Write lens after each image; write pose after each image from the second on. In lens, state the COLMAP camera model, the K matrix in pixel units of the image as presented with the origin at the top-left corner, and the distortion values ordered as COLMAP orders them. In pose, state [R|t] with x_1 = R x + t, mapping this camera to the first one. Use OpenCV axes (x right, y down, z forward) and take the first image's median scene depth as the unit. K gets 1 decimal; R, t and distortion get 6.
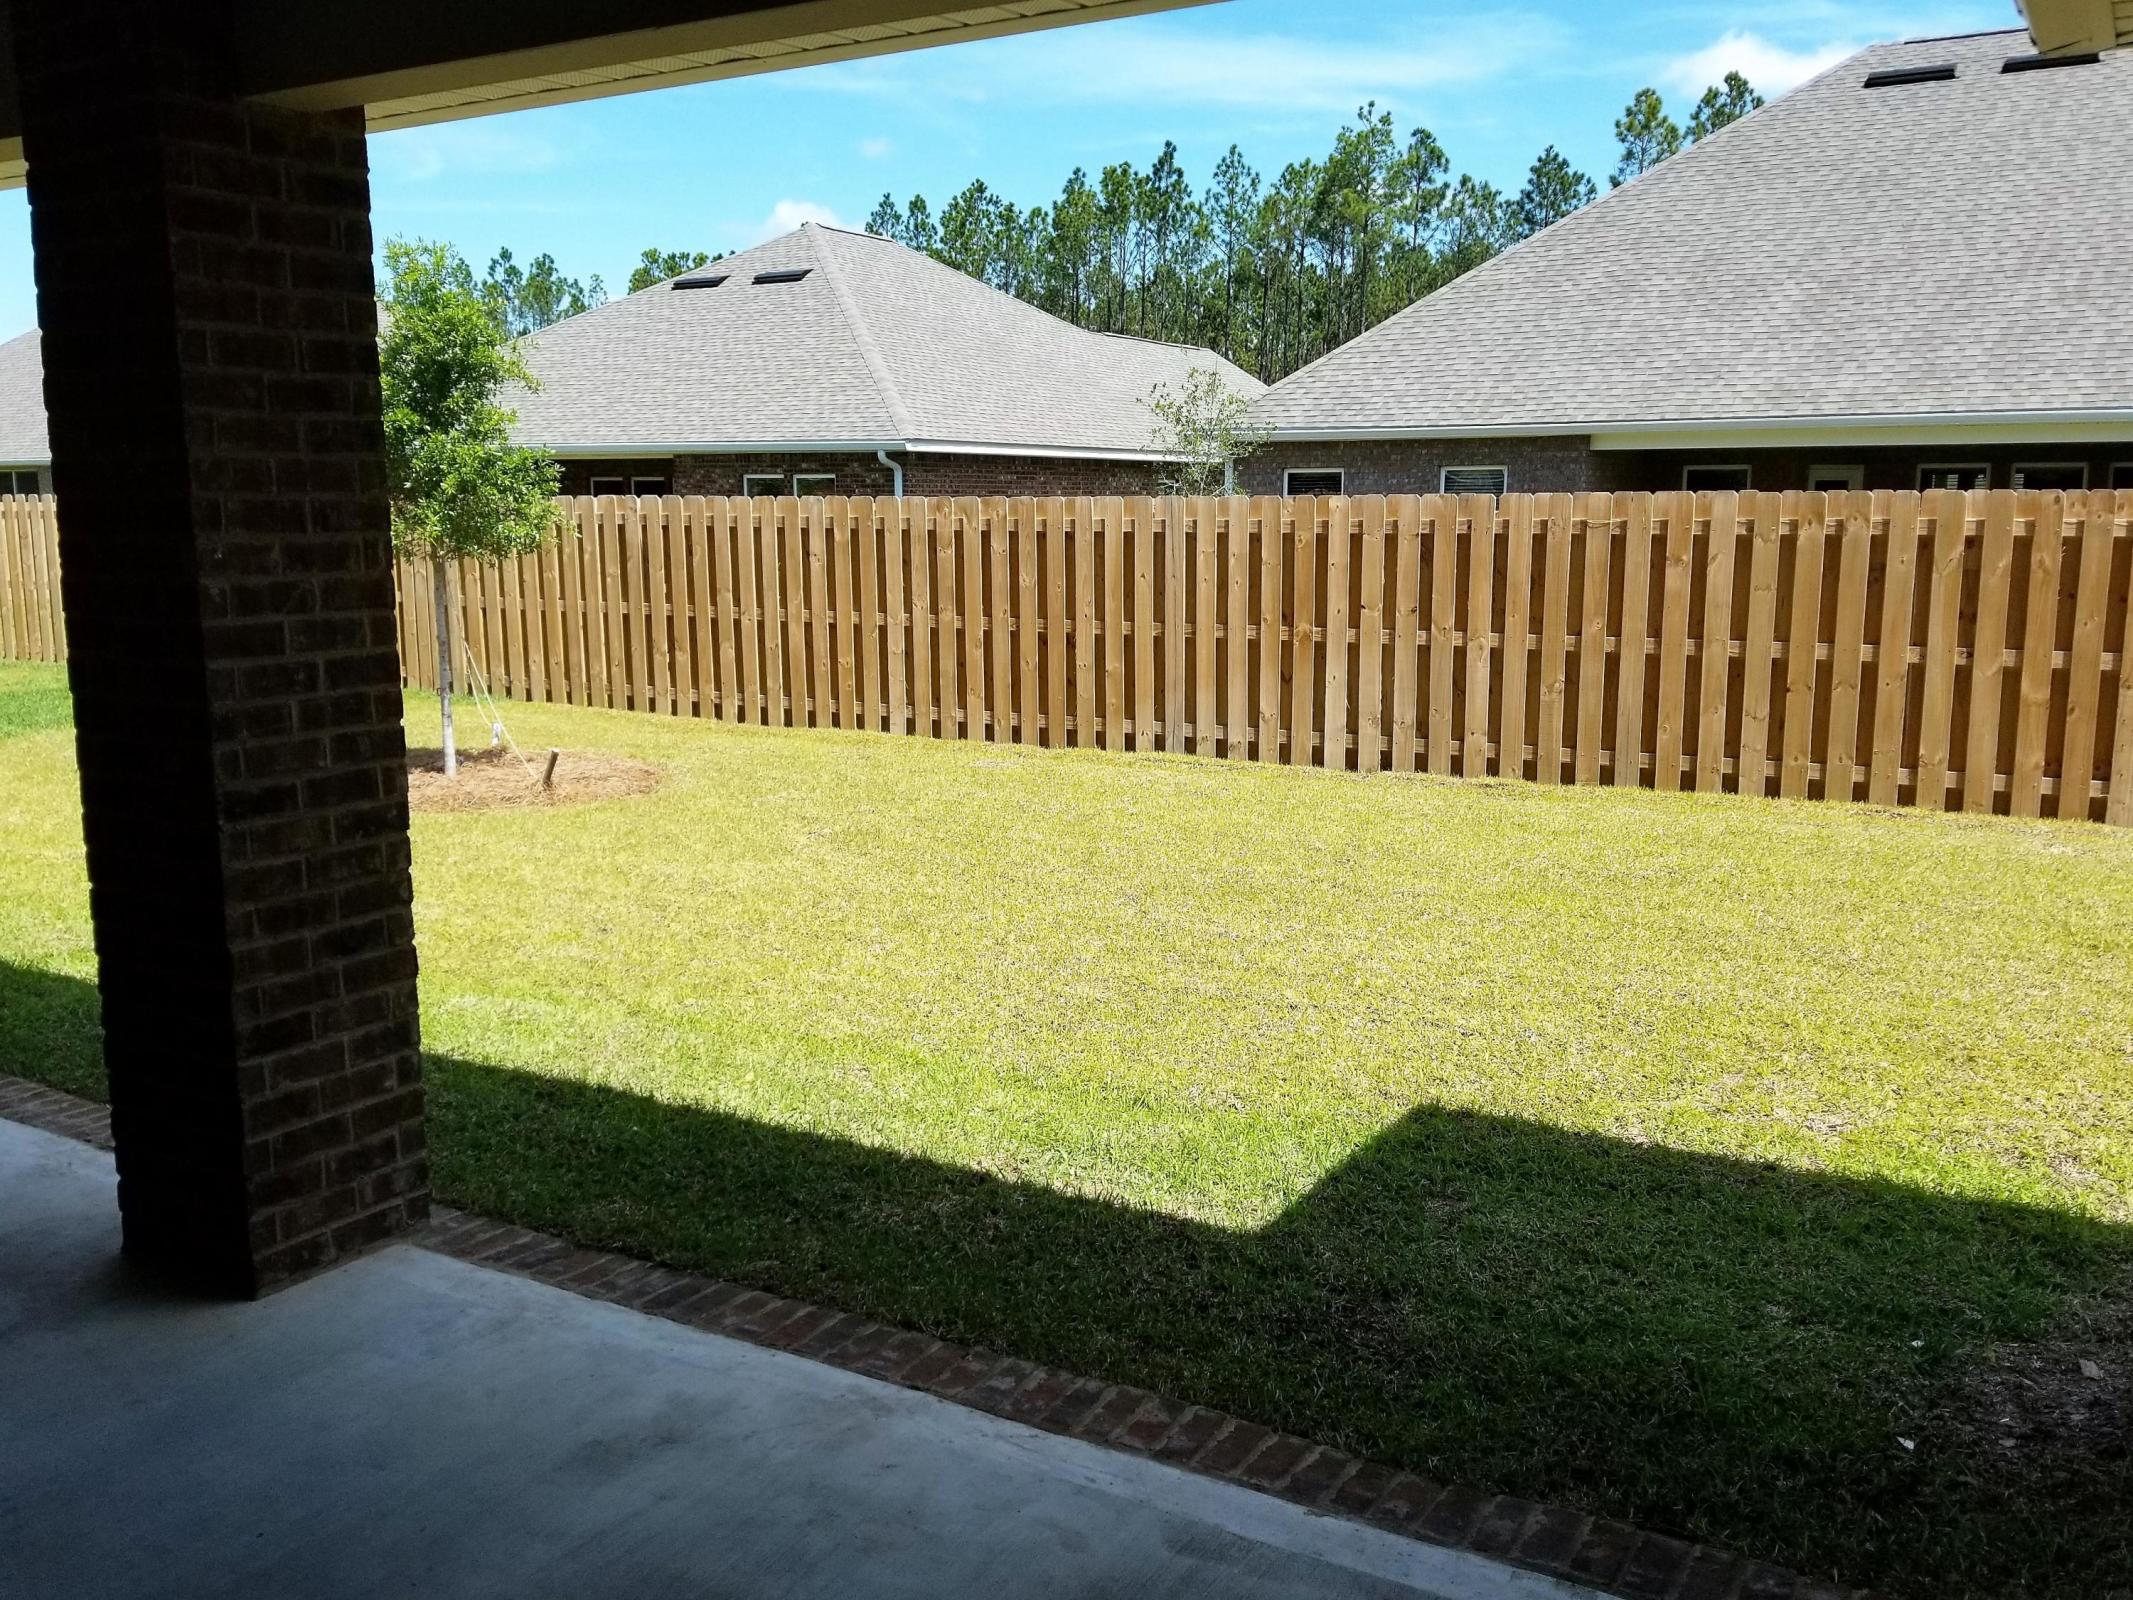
lens RADIAL K [[1818.7, 0, 1023.3], [0, 1818.7, 811.9], [0, 0, 1]] dist [0.097164, -0.185335]
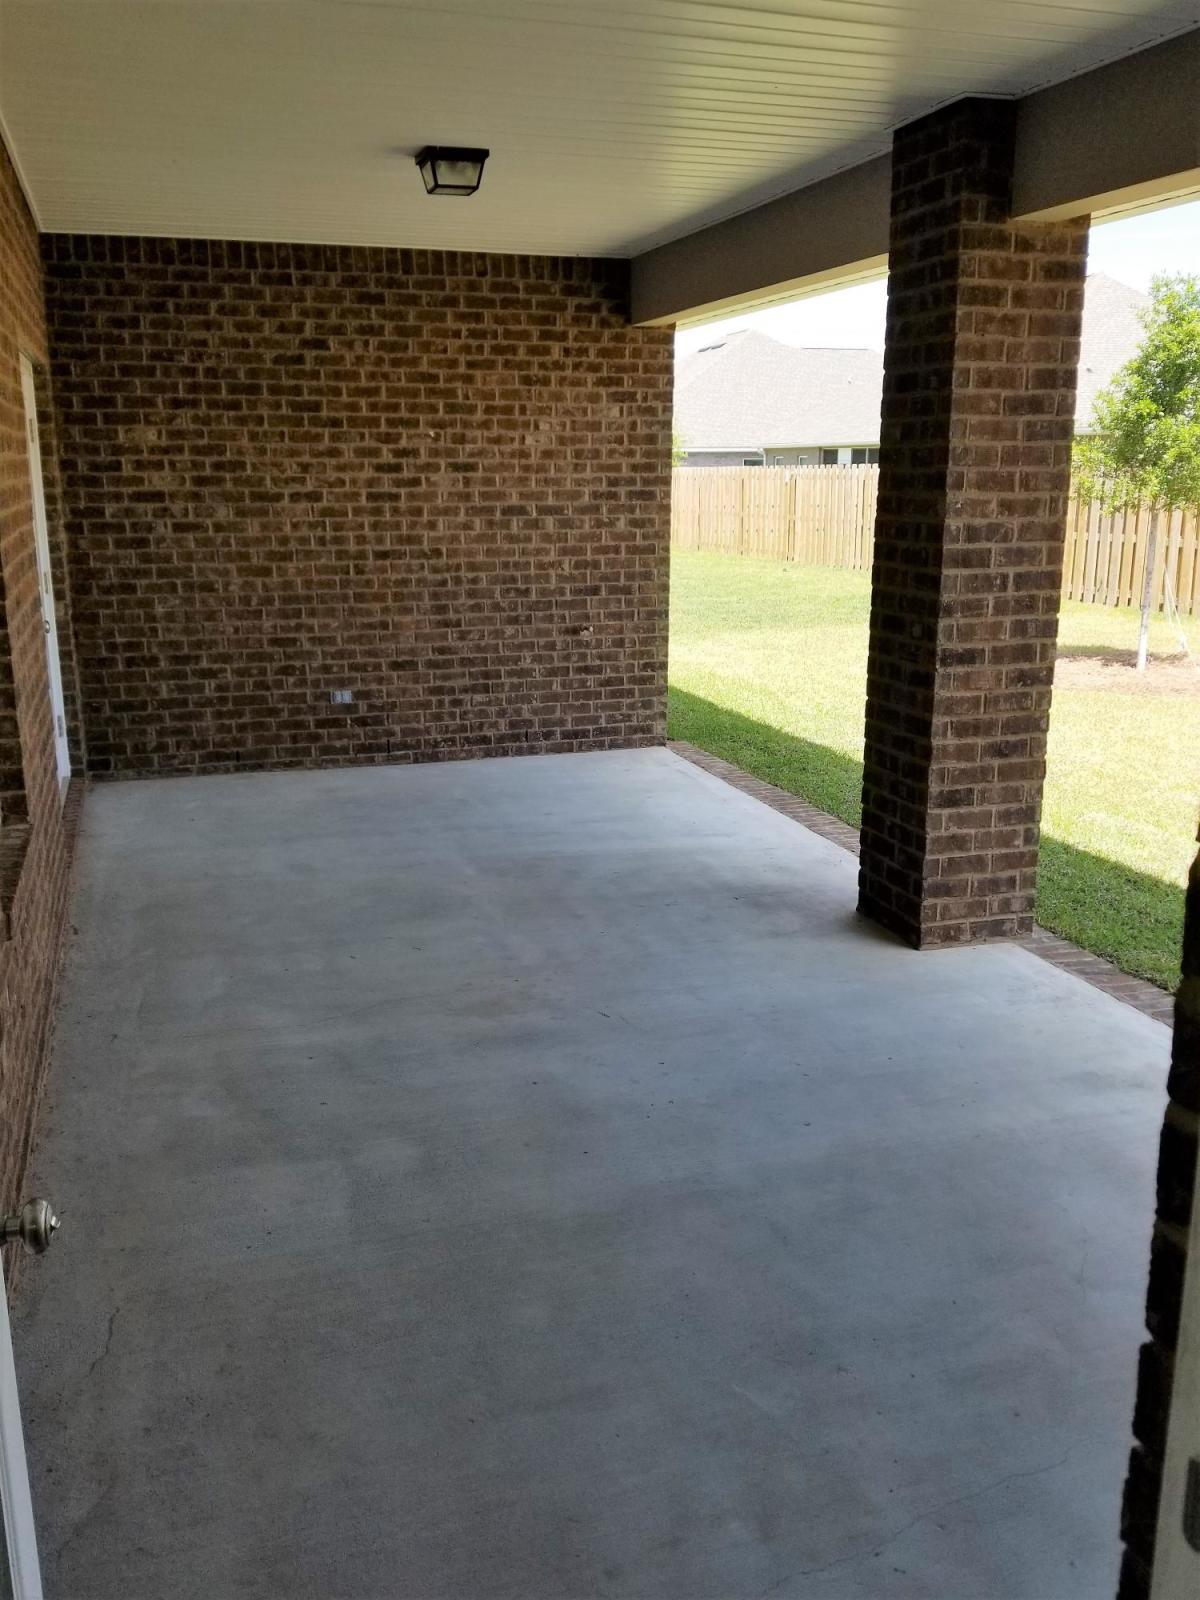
lens RADIAL K [[1364.2, 0, 594.3], [0, 1364.2, 805.5], [0, 0, 1]] dist [0.097164, -0.185335]
pose [[0.756824, 0.158803, -0.634034, 0.136756], [-0.111634, 0.987189, 0.114002, 0.022027], [0.644015, -0.015499, 0.764856, -0.159304]]
